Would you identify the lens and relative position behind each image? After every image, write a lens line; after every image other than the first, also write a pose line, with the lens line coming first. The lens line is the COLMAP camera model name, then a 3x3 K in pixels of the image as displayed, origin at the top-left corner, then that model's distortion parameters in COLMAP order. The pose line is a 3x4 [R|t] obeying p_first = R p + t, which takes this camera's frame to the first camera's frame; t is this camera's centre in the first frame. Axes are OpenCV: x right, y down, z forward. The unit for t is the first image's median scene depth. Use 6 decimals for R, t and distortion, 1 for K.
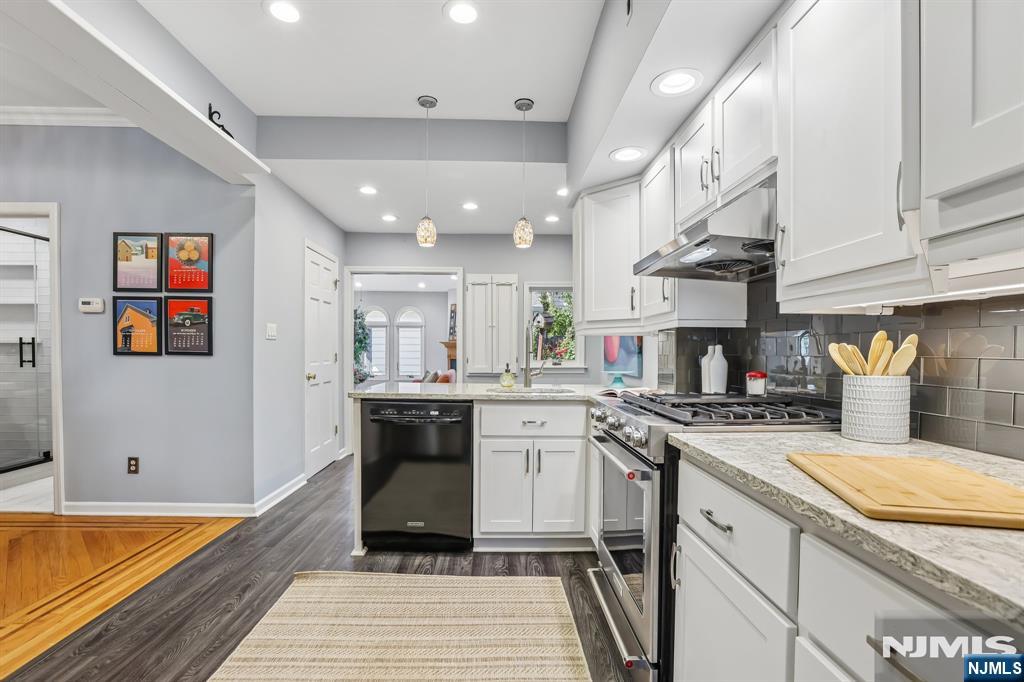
lens RADIAL K [[477.1, 0, 505.7], [0, 477.1, 359.0], [0, 0, 1]] dist [-0.020052, 0.001000]
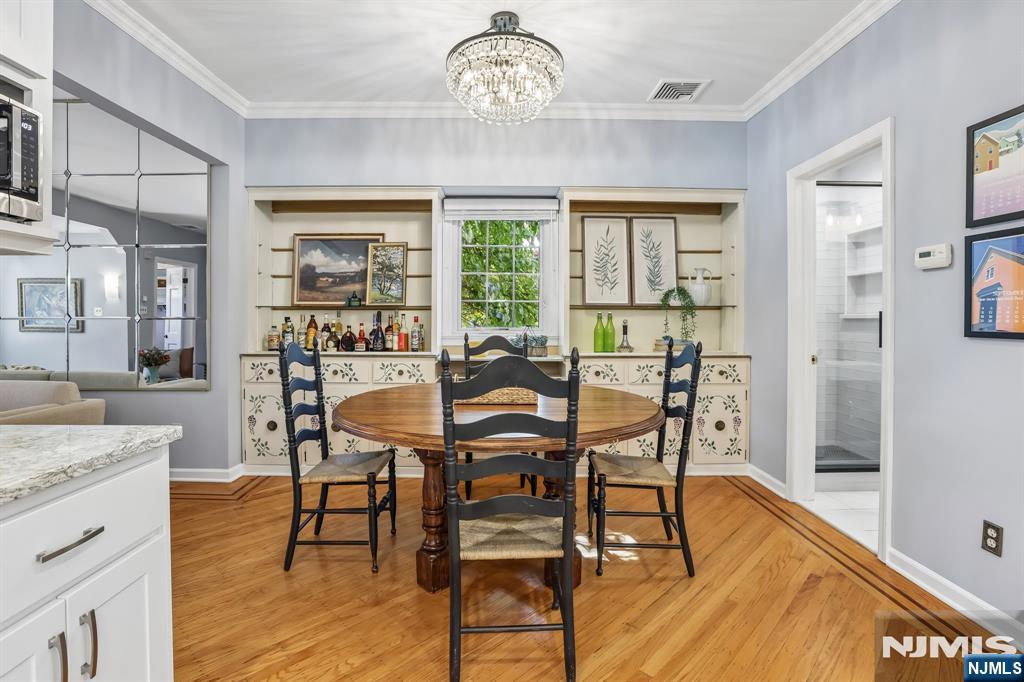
lens RADIAL K [[489.4, 0, 510.5], [0, 489.4, 325.6], [0, 0, 1]] dist [-0.061832, 0.016288]
pose [[-0.000402, 0.002874, -0.999996, -0.253031], [-0.027084, 0.999629, 0.002884, -0.009230], [0.999633, 0.027085, -0.000324, 0.436709]]
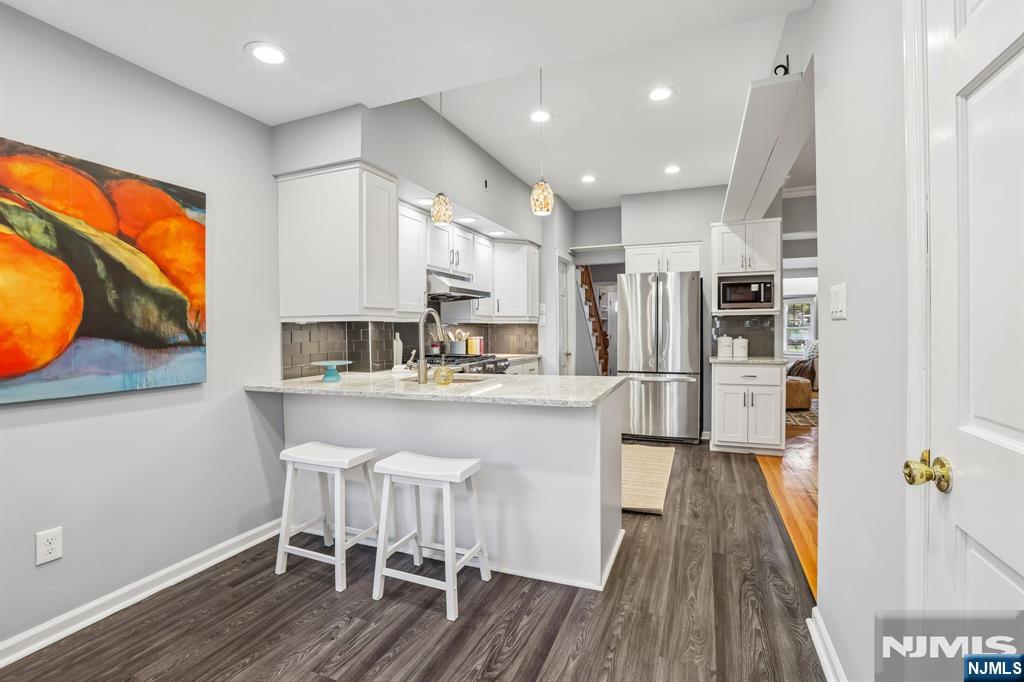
lens RADIAL K [[461.4, 0, 512.0], [0, 461.4, 341.0], [0, 0, 1]] dist [-0.049894, 0.000189]
pose [[-0.918285, -0.005802, 0.395878, -0.408406], [0.014124, 0.998776, 0.047403, -0.050826], [-0.395668, 0.049121, -0.917079, 1.656569]]
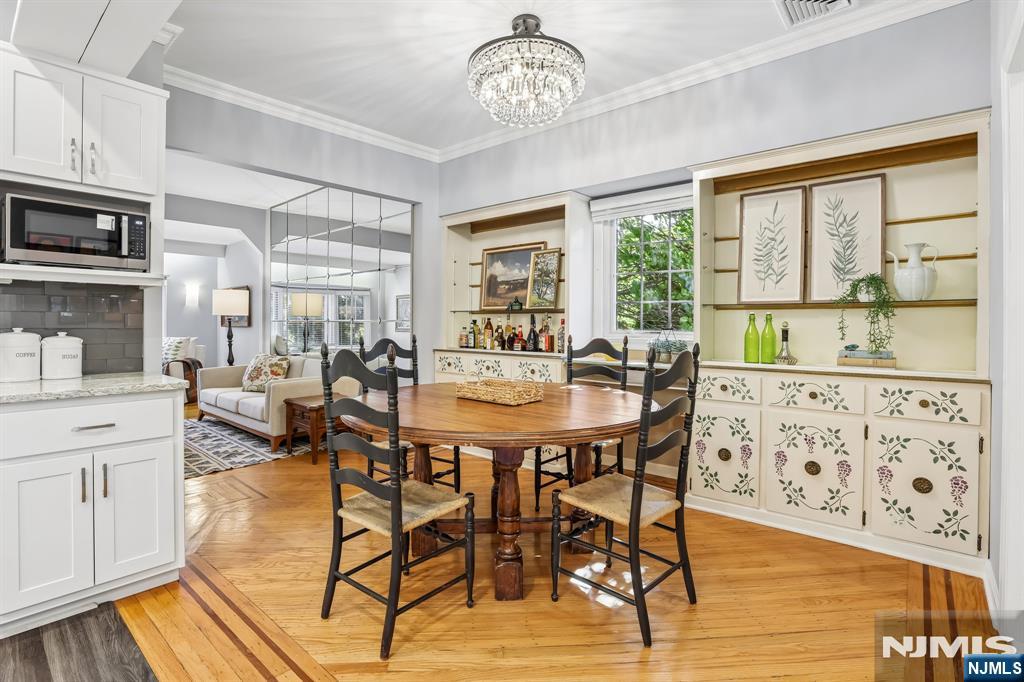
lens RADIAL K [[497.7, 0, 510.1], [0, 497.7, 325.2], [0, 0, 1]] dist [-0.048195, 0.017973]
pose [[-0.668882, -0.005568, -0.743348, -0.416914], [-0.026629, 0.999510, 0.016475, -0.023057], [0.742891, 0.030814, -0.668702, 0.944556]]
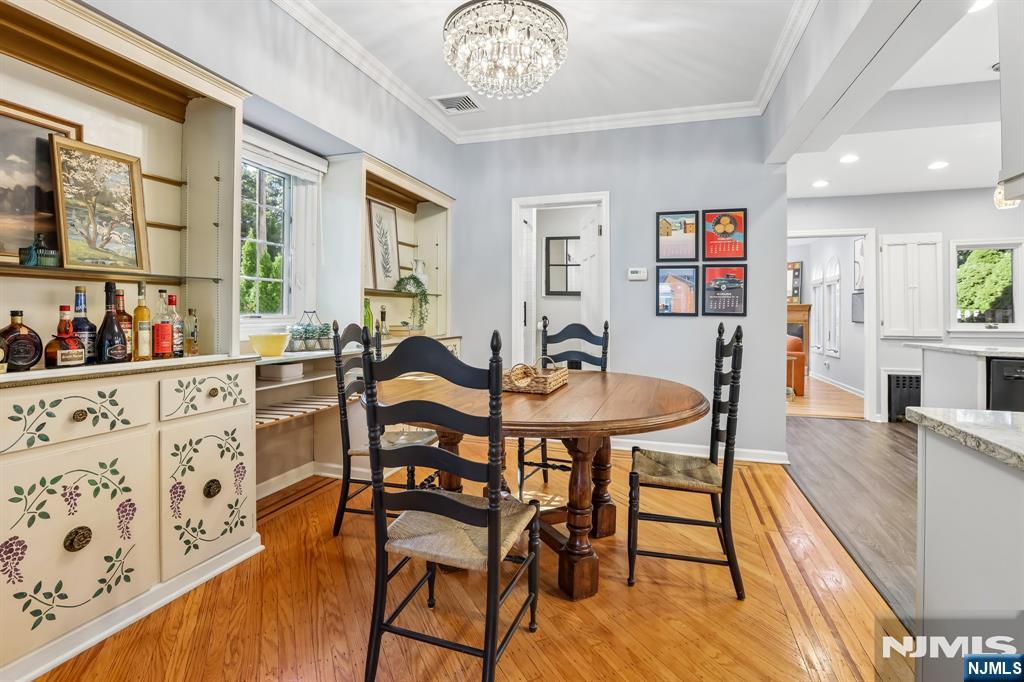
lens RADIAL K [[475.2, 0, 513.2], [0, 475.2, 312.2], [0, 0, 1]] dist [-0.046550, 0.016031]
pose [[0.943460, -0.003315, -0.331471, -0.776899], [-0.005564, 0.999651, -0.025832, 0.015691], [0.331441, 0.026216, 0.943112, -0.239142]]
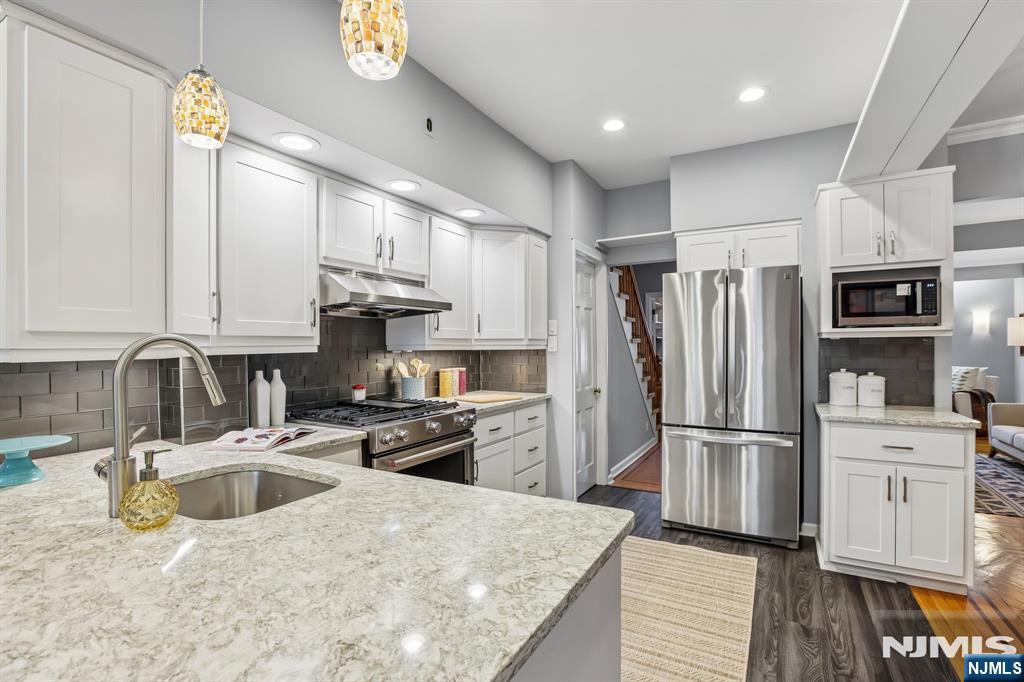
lens RADIAL K [[469.7, 0, 515.8], [0, 469.7, 348.8], [0, 0, 1]] dist [-0.024684, 0.001719]
pose [[-0.862359, 0.000090, 0.506298, -0.362400], [0.015851, 0.999515, 0.026821, -0.066220], [-0.506049, 0.031155, -0.861942, 1.134882]]
